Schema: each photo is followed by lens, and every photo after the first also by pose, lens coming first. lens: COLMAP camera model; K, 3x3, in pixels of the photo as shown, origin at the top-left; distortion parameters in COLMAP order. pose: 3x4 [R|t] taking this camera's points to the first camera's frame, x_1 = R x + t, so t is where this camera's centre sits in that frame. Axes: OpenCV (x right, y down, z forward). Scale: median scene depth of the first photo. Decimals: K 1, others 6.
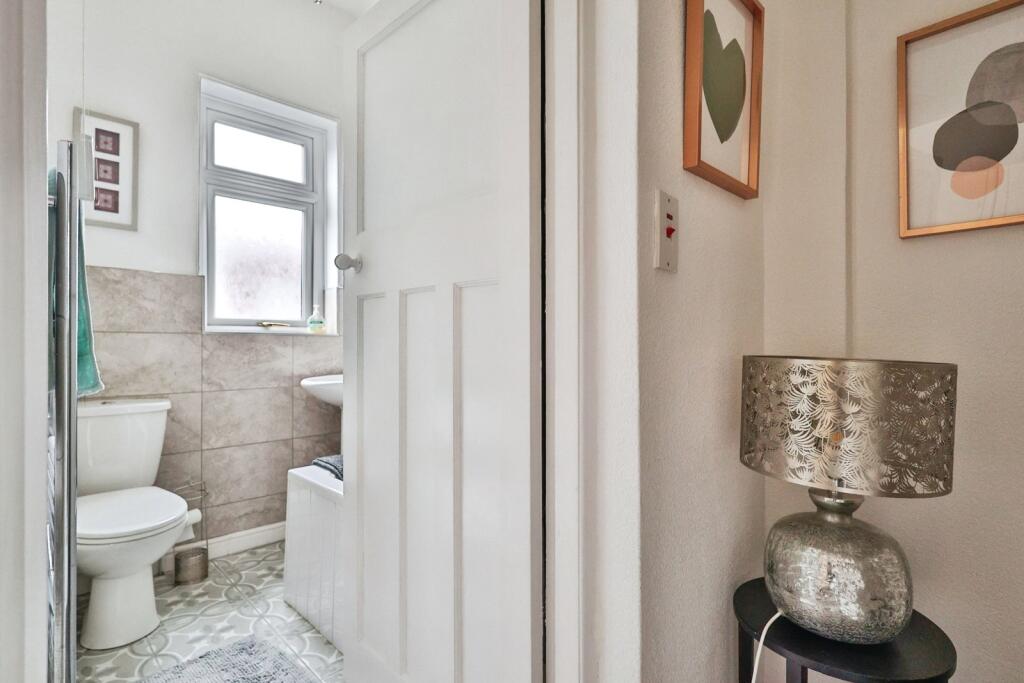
lens RADIAL K [[510.3, 0, 494.1], [0, 510.3, 345.5], [0, 0, 1]] dist [0.001161, 0.000441]
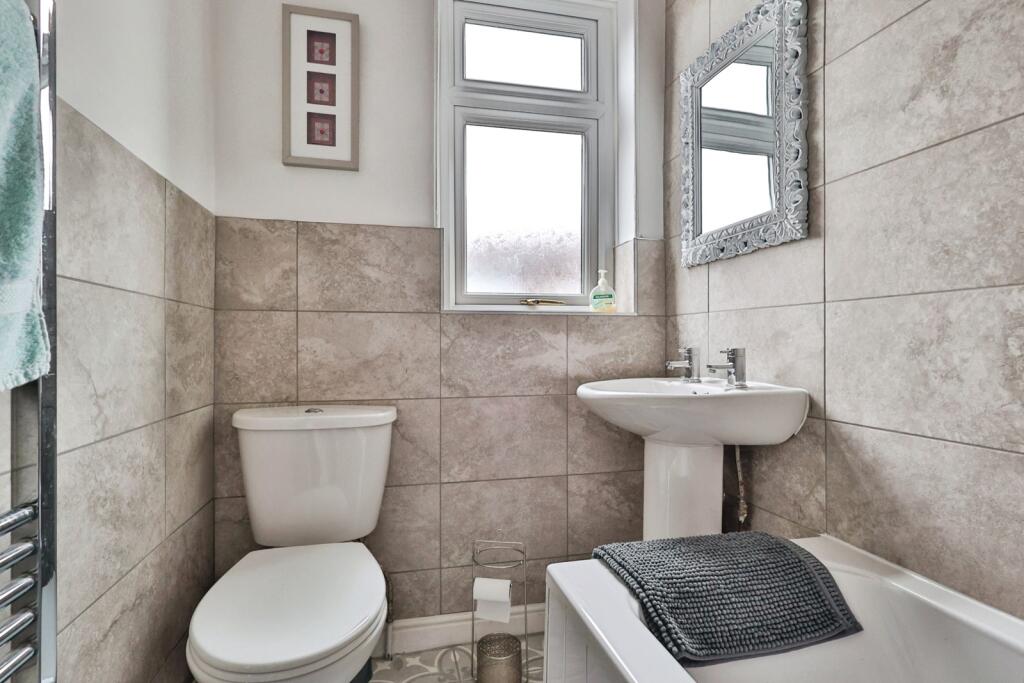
lens RADIAL K [[510.3, 0, 494.1], [0, 510.3, 345.5], [0, 0, 1]] dist [0.001161, 0.000441]
pose [[0.850029, -0.001386, -0.526735, -0.148149], [0.002520, 0.999996, 0.001435, 0.019141], [0.526730, -0.002547, 0.850029, 0.448990]]
